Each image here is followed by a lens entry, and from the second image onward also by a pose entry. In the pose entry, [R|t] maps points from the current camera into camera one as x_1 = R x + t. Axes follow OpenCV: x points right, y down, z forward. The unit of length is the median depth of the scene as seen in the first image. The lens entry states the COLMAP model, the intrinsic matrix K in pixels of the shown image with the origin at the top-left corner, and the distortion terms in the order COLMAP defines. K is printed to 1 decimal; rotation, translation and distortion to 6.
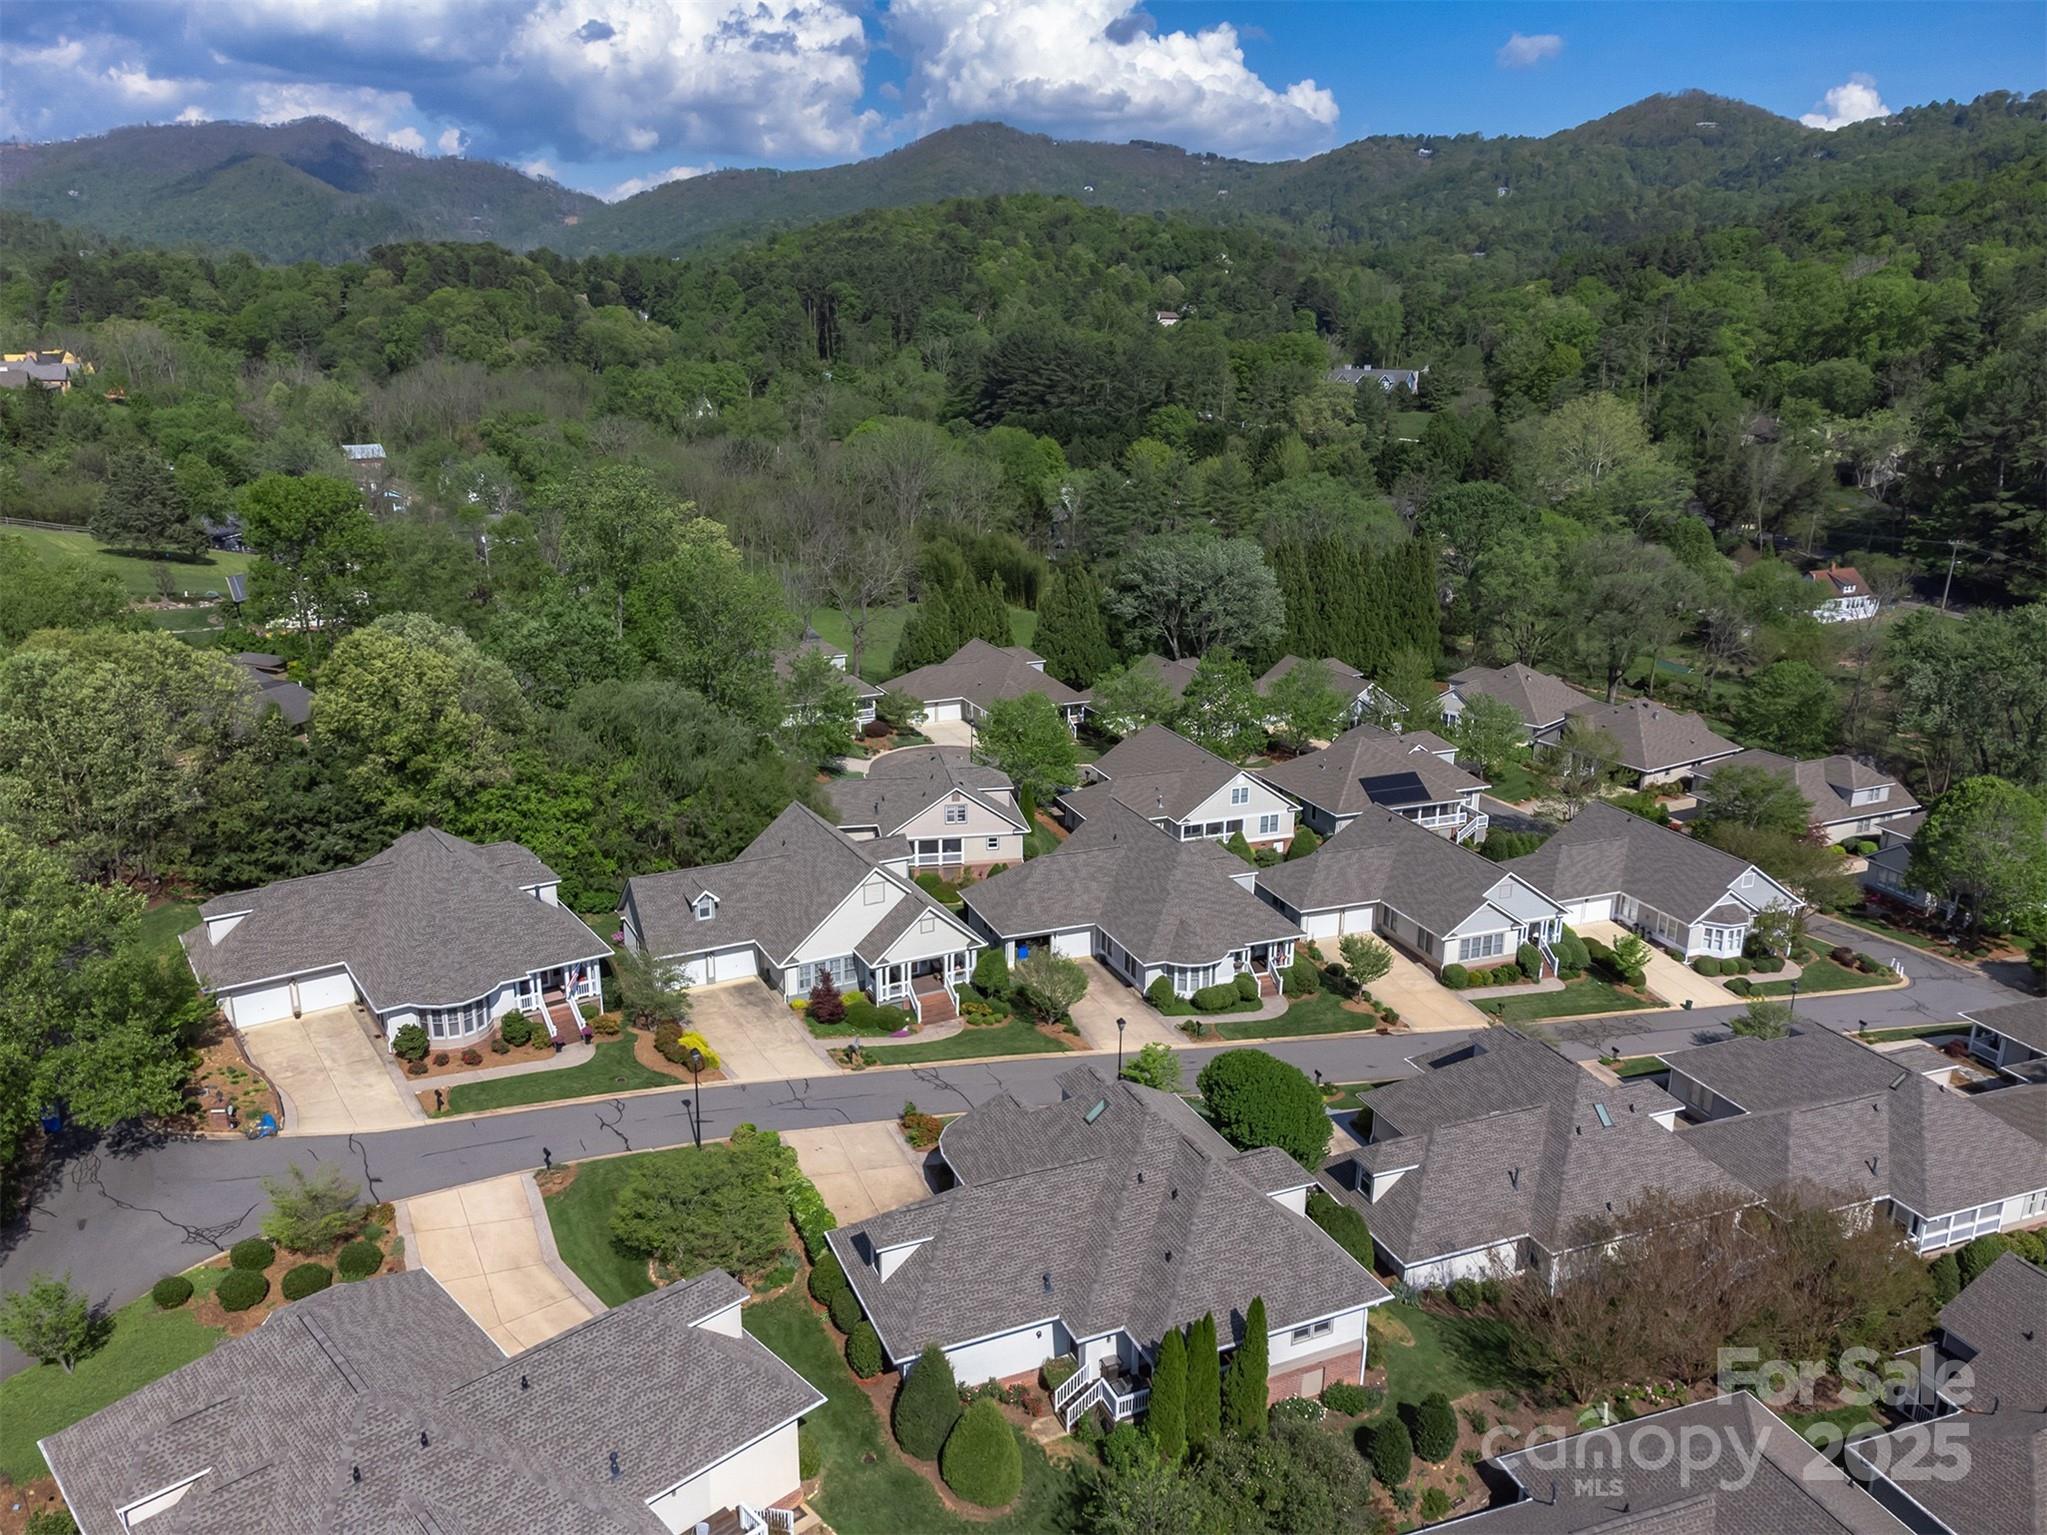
lens RADIAL K [[1531.0, 0, 1023.5], [0, 1531.0, 767.5], [0, 0, 1]] dist [0.009472, 0.000924]
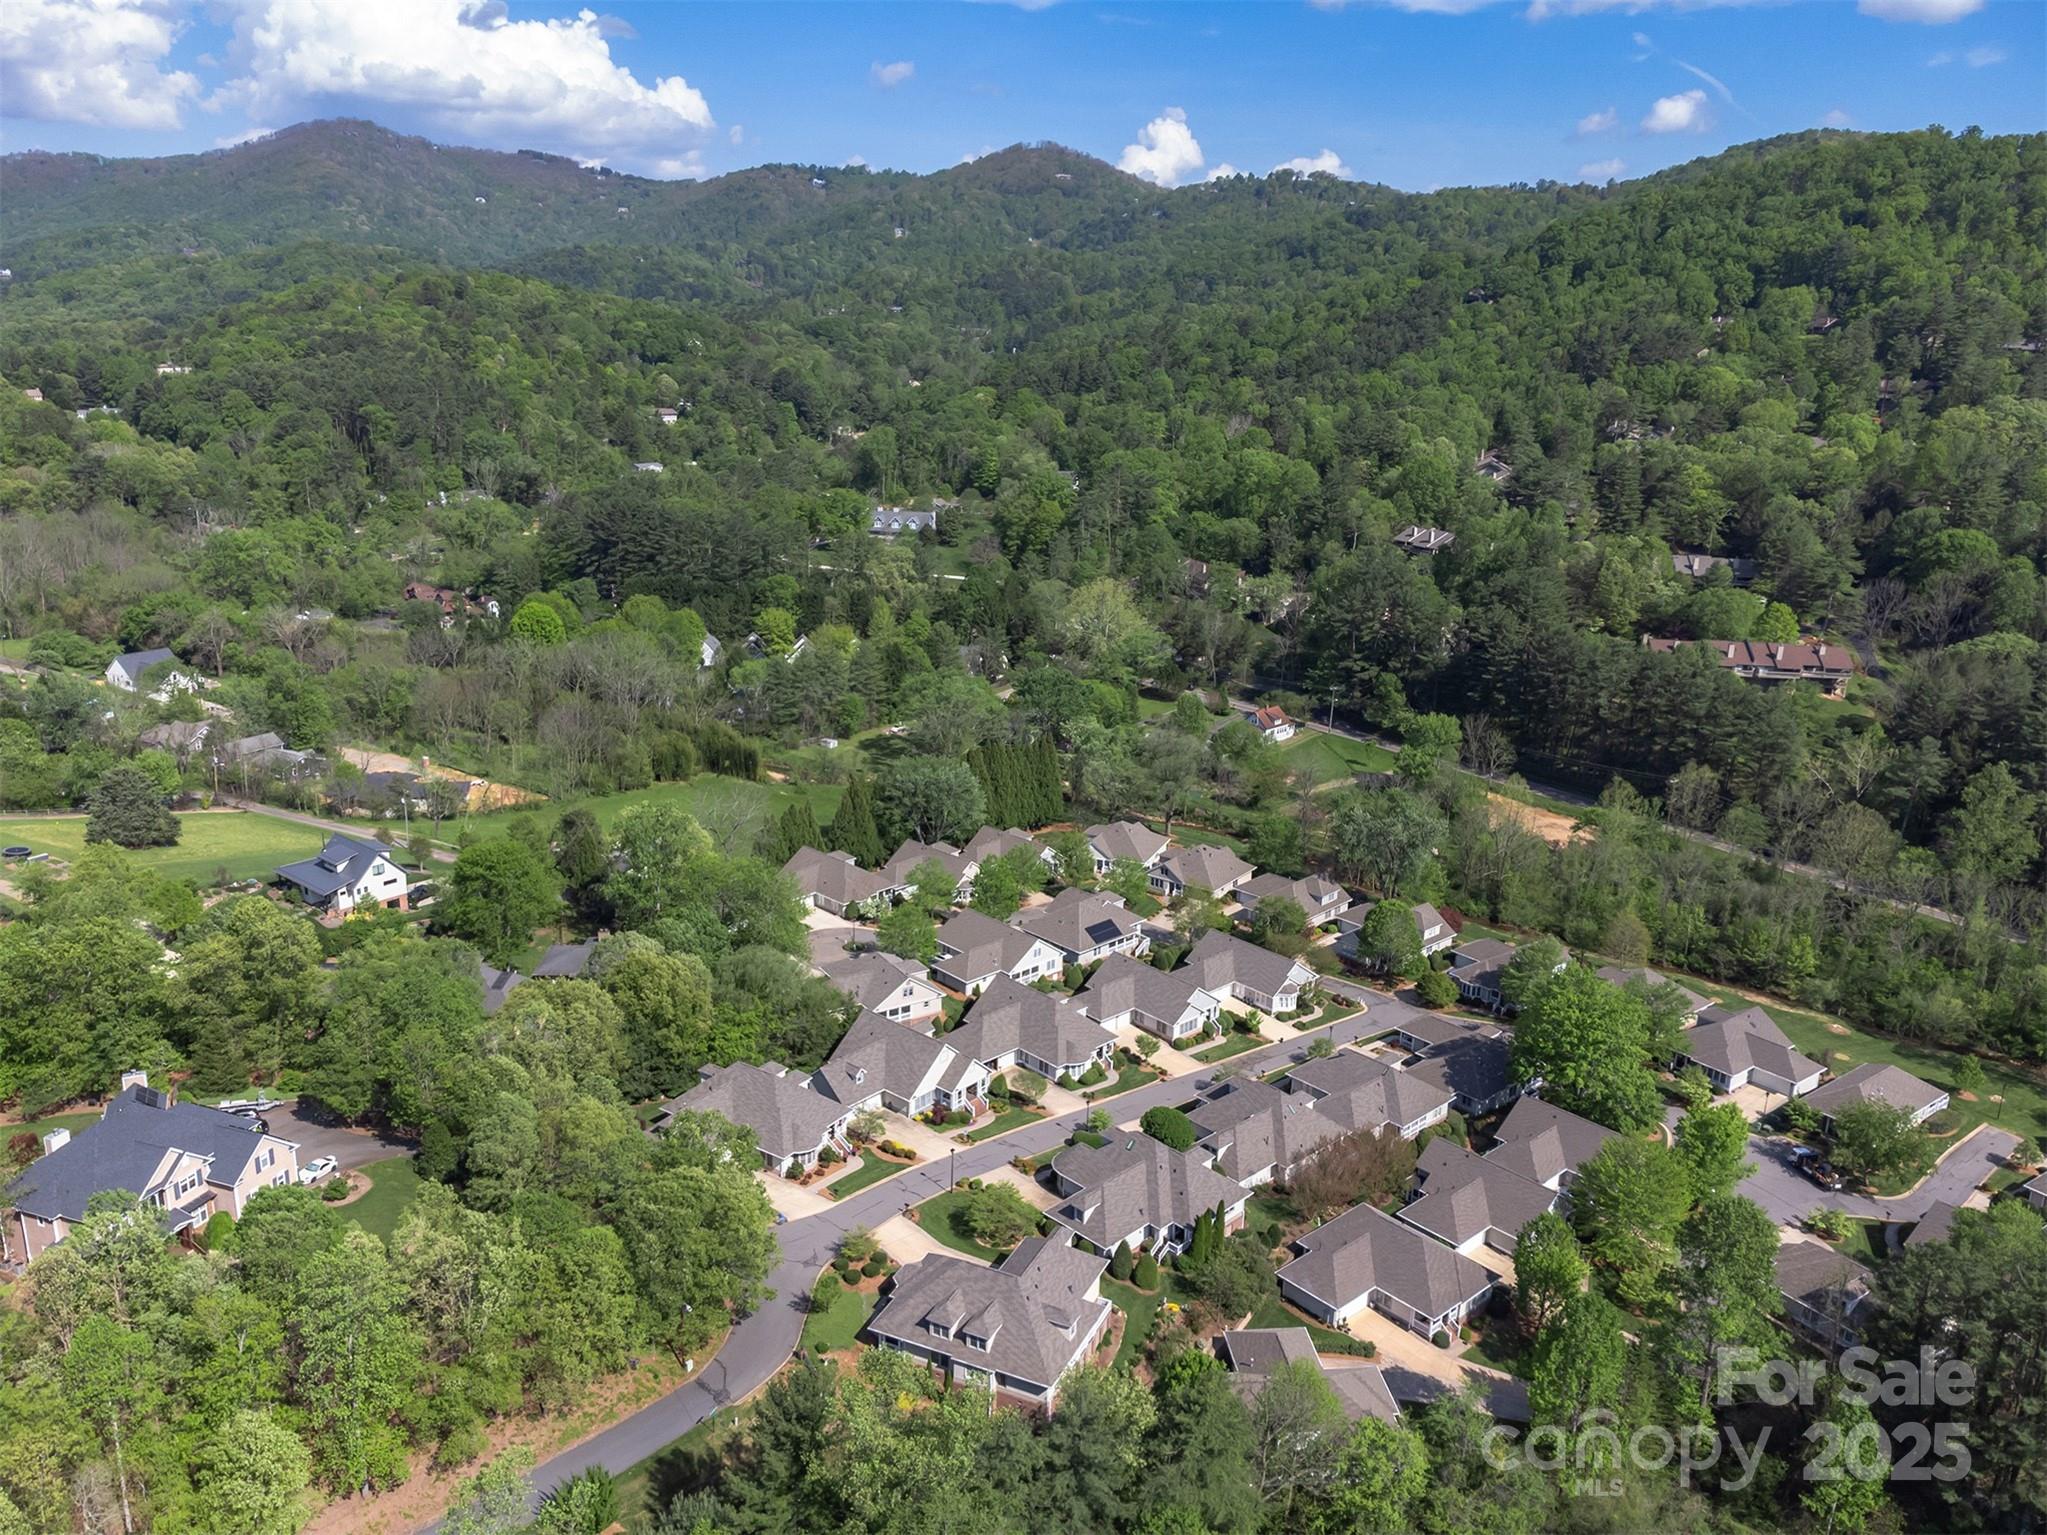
lens RADIAL K [[1544.2, 0, 1023.5], [0, 1544.2, 767.5], [0, 0, 1]] dist [0.056459, -0.067515]
pose [[0.927238, -0.092756, 0.362803, -0.501110], [0.089603, 0.995650, 0.025549, -0.241729], [-0.363594, 0.008818, 0.931516, -0.670923]]
